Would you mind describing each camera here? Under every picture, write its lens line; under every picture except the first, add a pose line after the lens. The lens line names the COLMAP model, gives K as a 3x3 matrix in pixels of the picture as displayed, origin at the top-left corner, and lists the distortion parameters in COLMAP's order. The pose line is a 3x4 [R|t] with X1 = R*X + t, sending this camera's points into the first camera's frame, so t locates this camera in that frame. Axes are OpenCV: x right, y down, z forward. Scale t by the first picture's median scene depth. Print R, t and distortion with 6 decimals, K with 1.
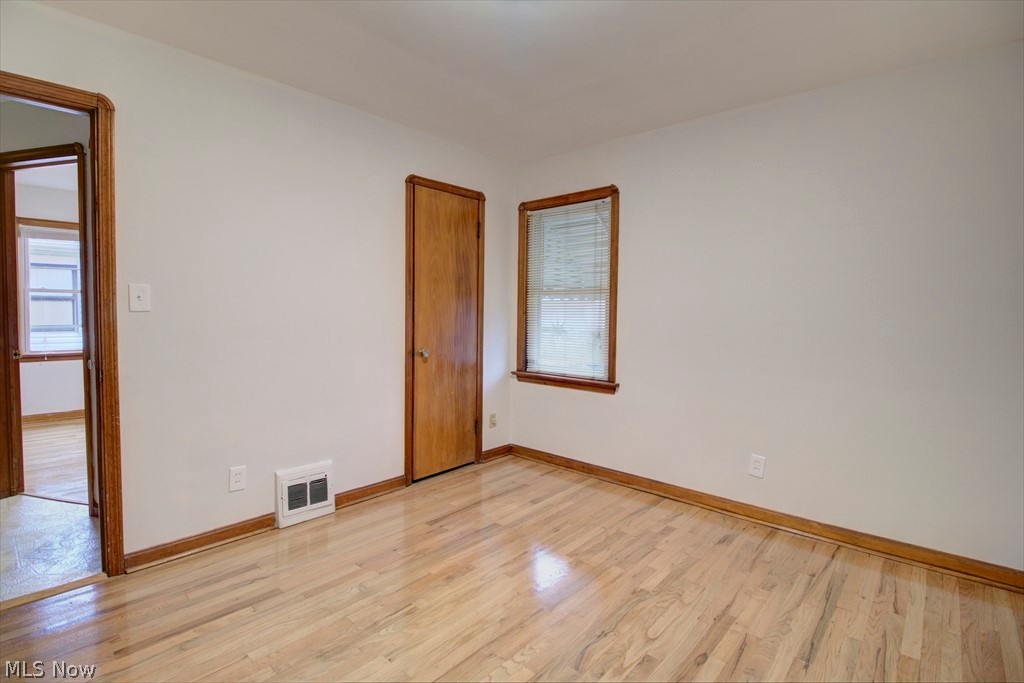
lens RADIAL K [[475.0, 0, 509.0], [0, 475.0, 332.2], [0, 0, 1]] dist [-0.011736, -0.003064]
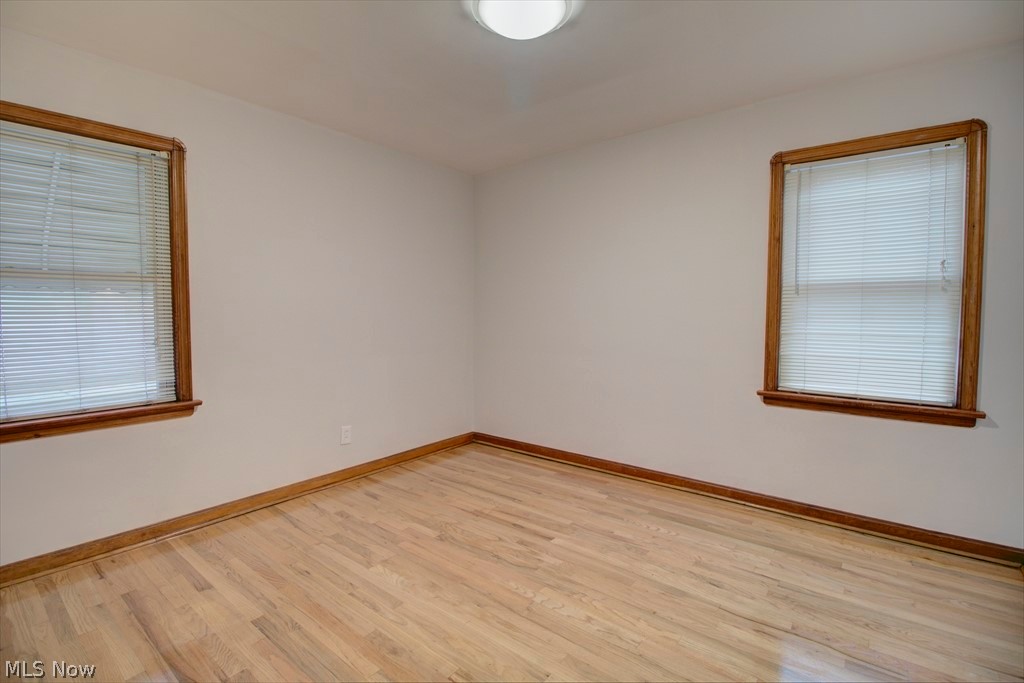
lens RADIAL K [[460.1, 0, 515.0], [0, 460.1, 331.8], [0, 0, 1]] dist [-0.025842, -0.000815]
pose [[-0.063000, -0.057426, 0.996360, -0.578568], [0.034248, 0.997631, 0.059665, -0.032153], [-0.997426, 0.037883, -0.060884, 0.558180]]
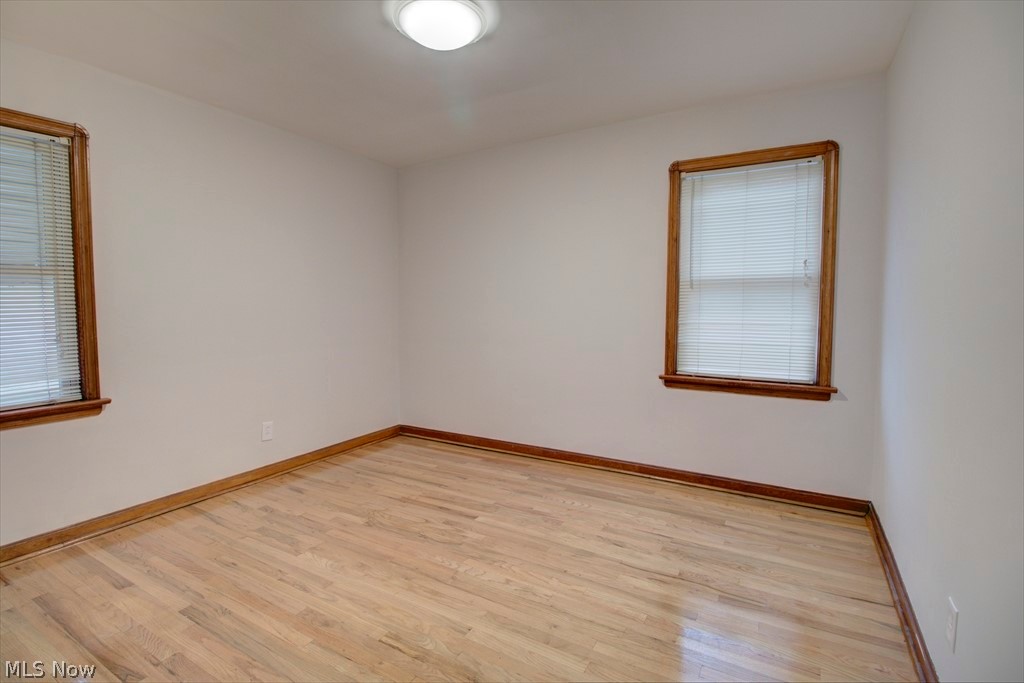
lens RADIAL K [[474.0, 0, 509.5], [0, 474.0, 331.8], [0, 0, 1]] dist [-0.008490, -0.009742]
pose [[-0.199989, -0.069374, 0.977339, -0.654534], [0.034887, 0.996354, 0.077862, -0.033544], [-0.979177, 0.049668, -0.196840, 0.554572]]
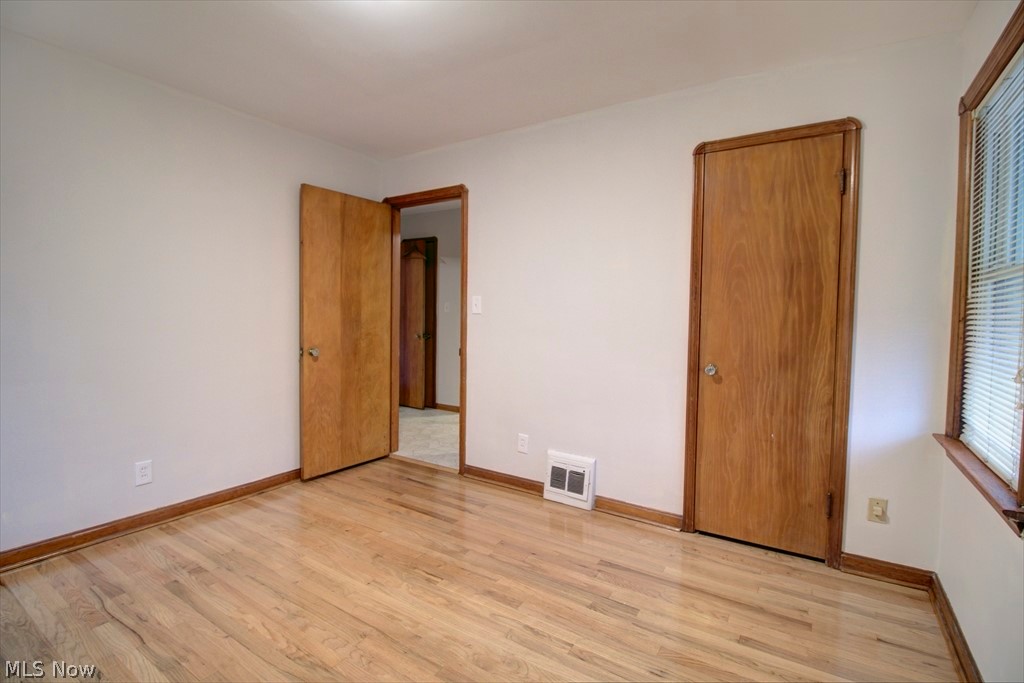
lens RADIAL K [[475.0, 0, 509.0], [0, 475.0, 332.2], [0, 0, 1]] dist [-0.011736, -0.003064]
pose [[0.164994, 0.035455, -0.985657, 0.541234], [-0.051663, 0.998292, 0.027261, -0.021978], [0.984941, 0.046424, 0.166544, 0.576168]]
